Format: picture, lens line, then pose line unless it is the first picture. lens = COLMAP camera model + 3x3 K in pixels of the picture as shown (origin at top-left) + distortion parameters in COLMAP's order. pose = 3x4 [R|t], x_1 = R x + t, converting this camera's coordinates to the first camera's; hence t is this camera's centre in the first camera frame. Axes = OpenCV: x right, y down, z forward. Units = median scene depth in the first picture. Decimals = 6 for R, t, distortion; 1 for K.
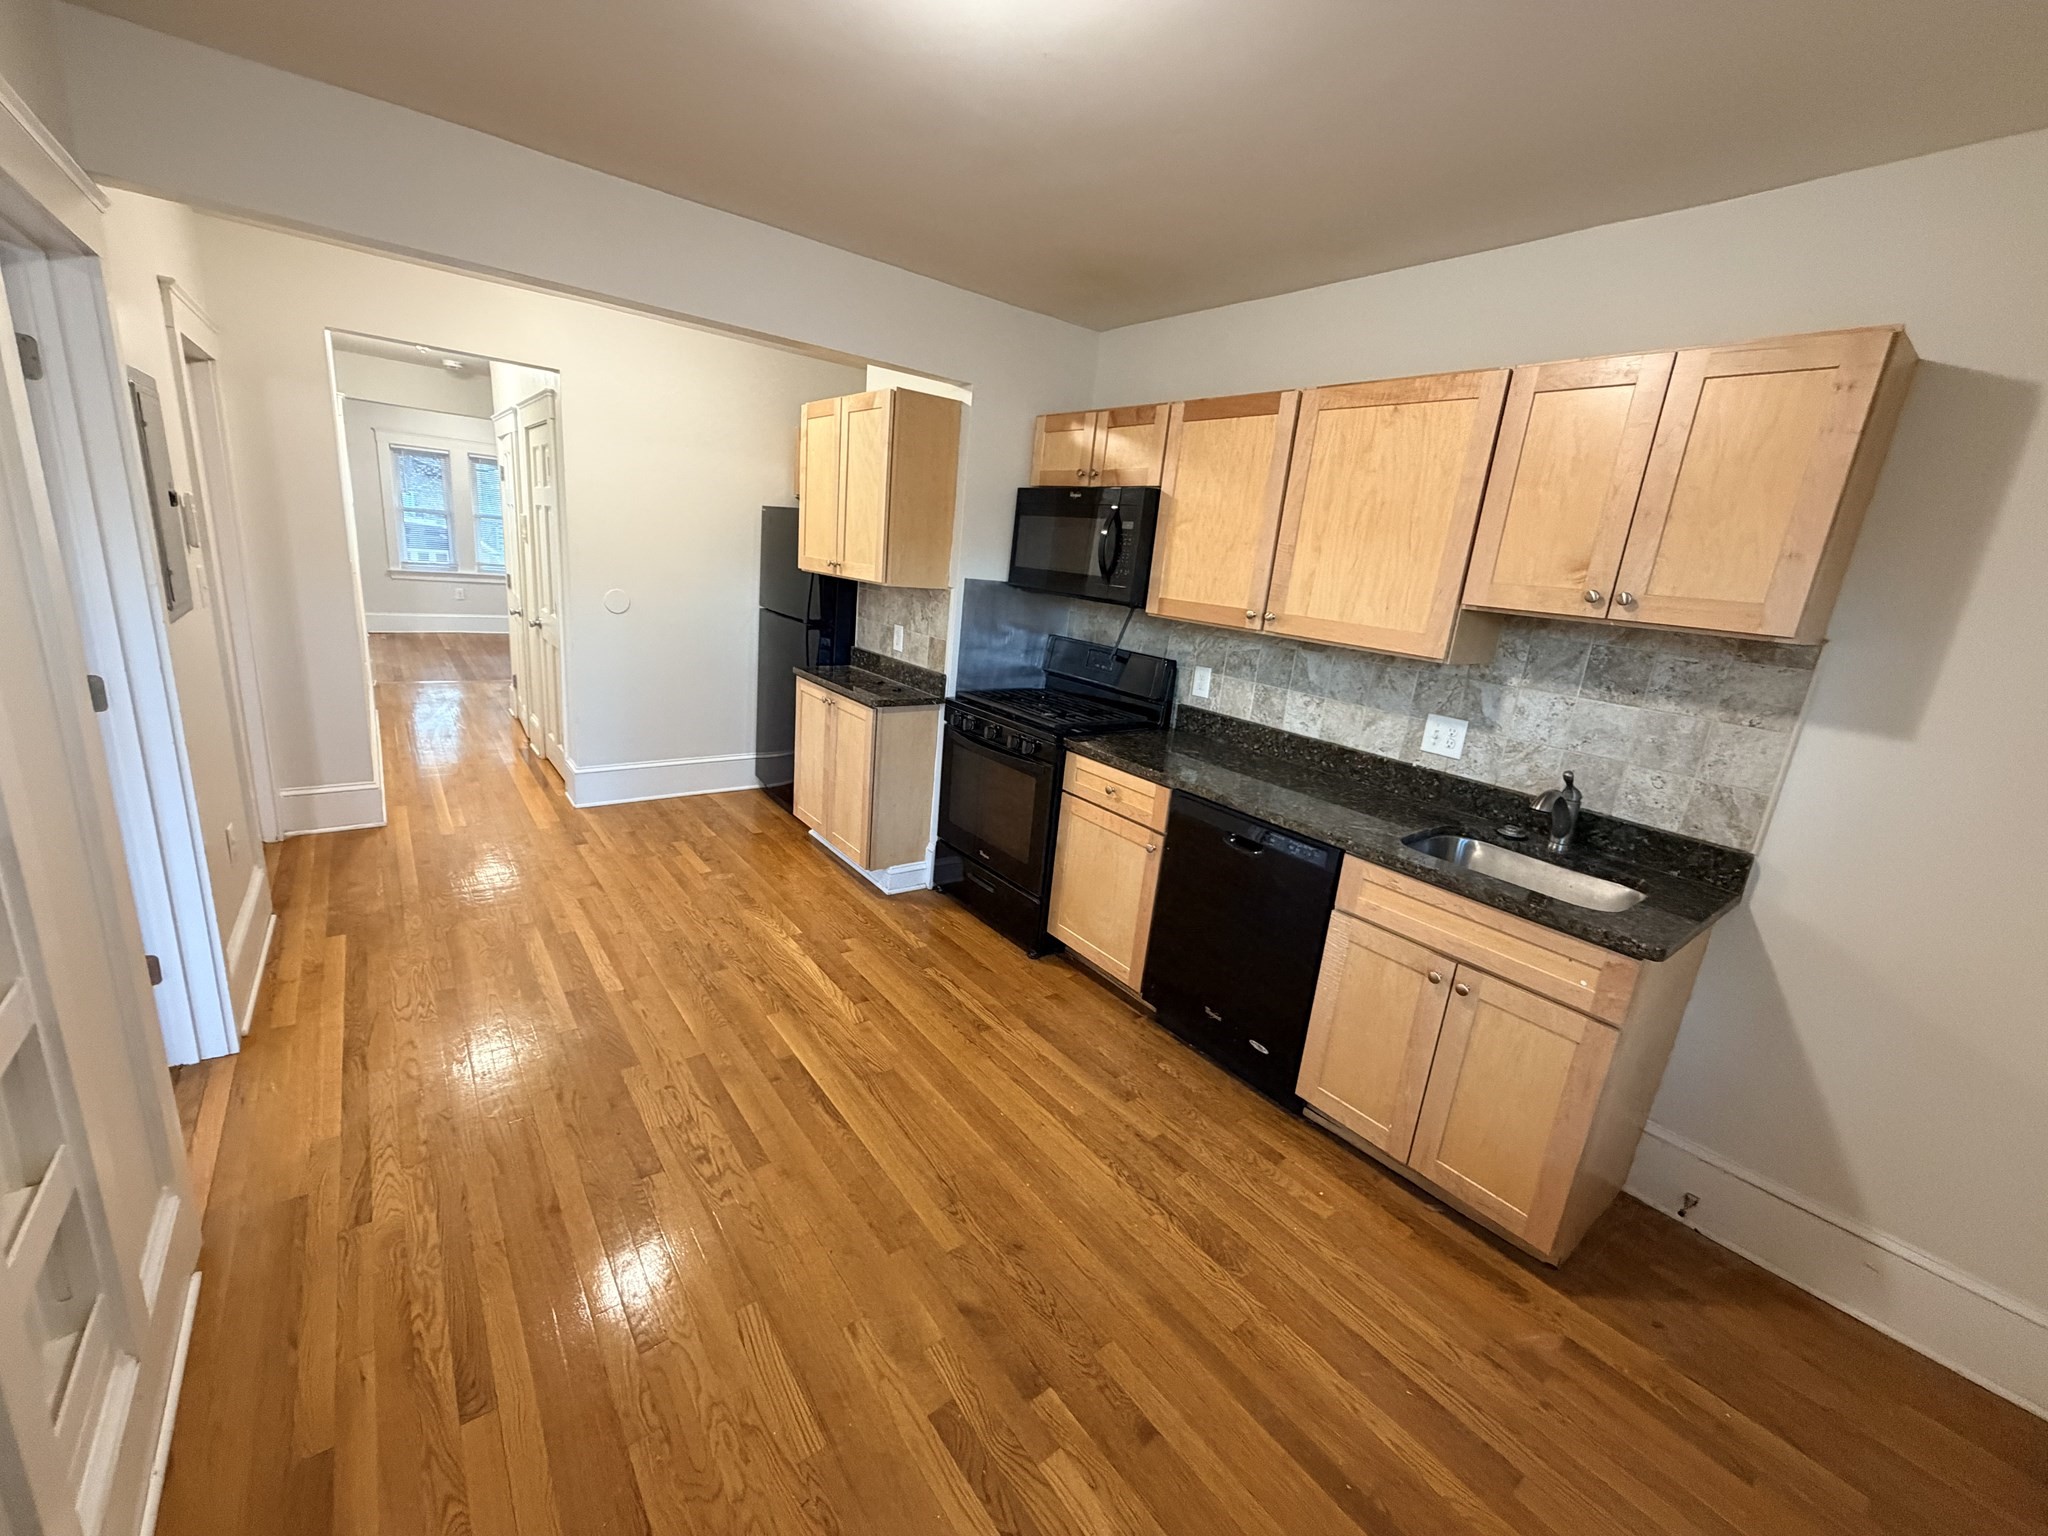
lens RADIAL K [[806.0, 0, 1019.2], [0, 806.0, 759.4], [0, 0, 1]] dist [-0.001129, 0.000573]
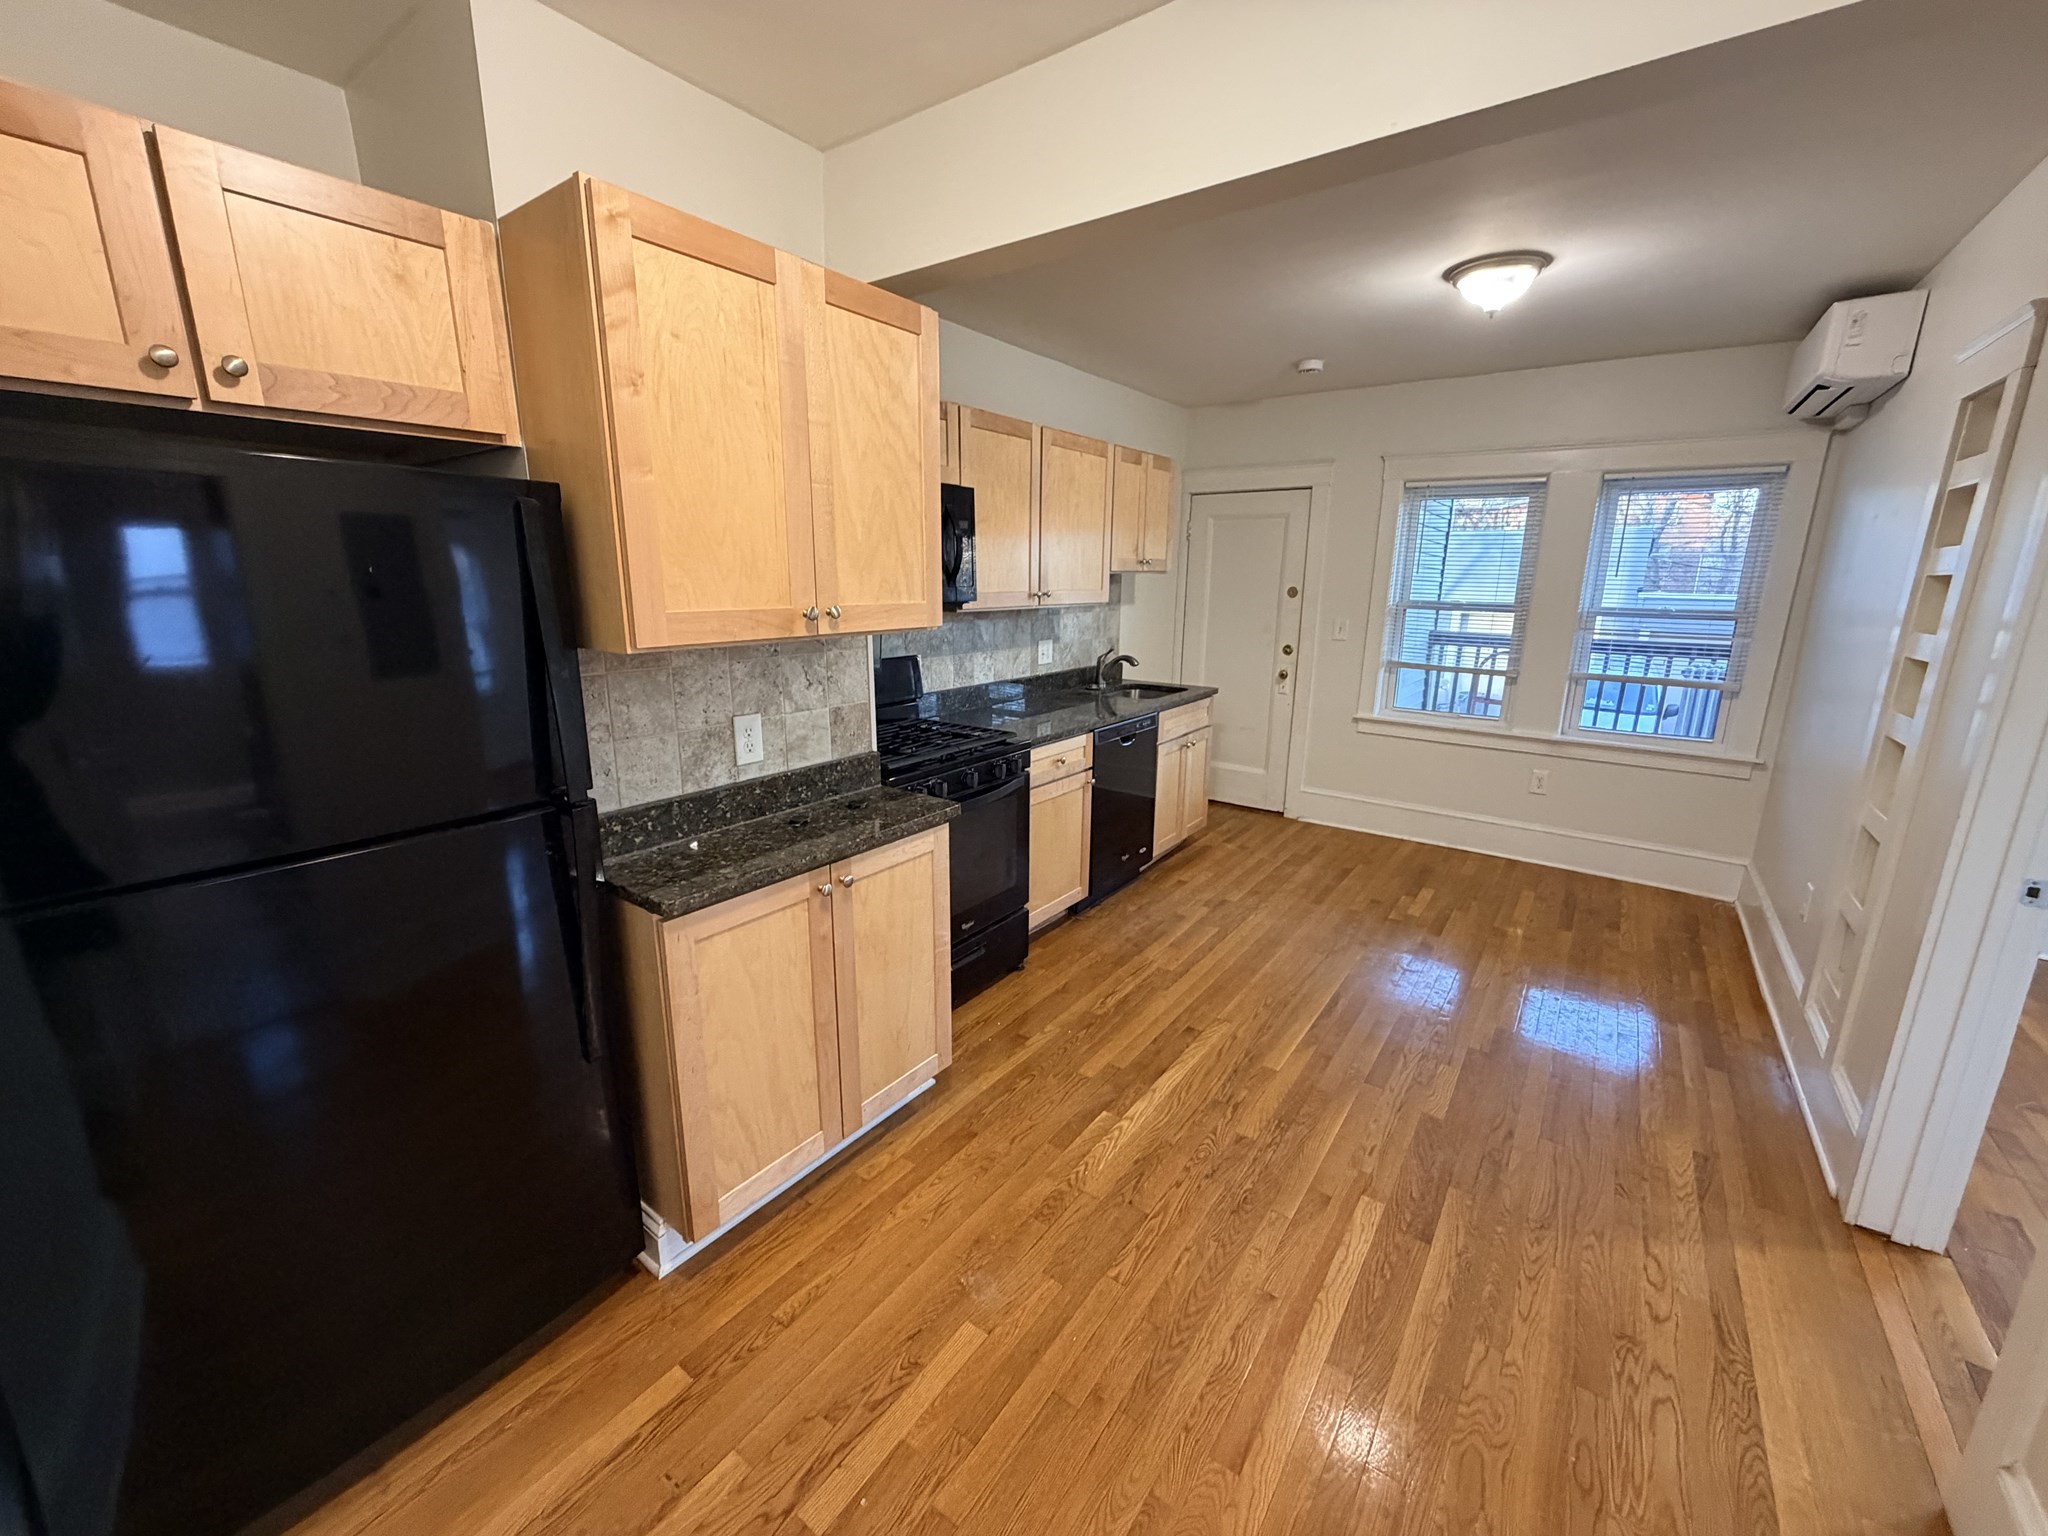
lens RADIAL K [[806.0, 0, 1019.2], [0, 806.0, 759.4], [0, 0, 1]] dist [-0.001129, 0.000573]
pose [[-0.265578, -0.306366, 0.914116, -0.948475], [0.212154, 0.906352, 0.365401, -0.408275], [-0.940457, 0.290976, -0.175710, 1.294877]]
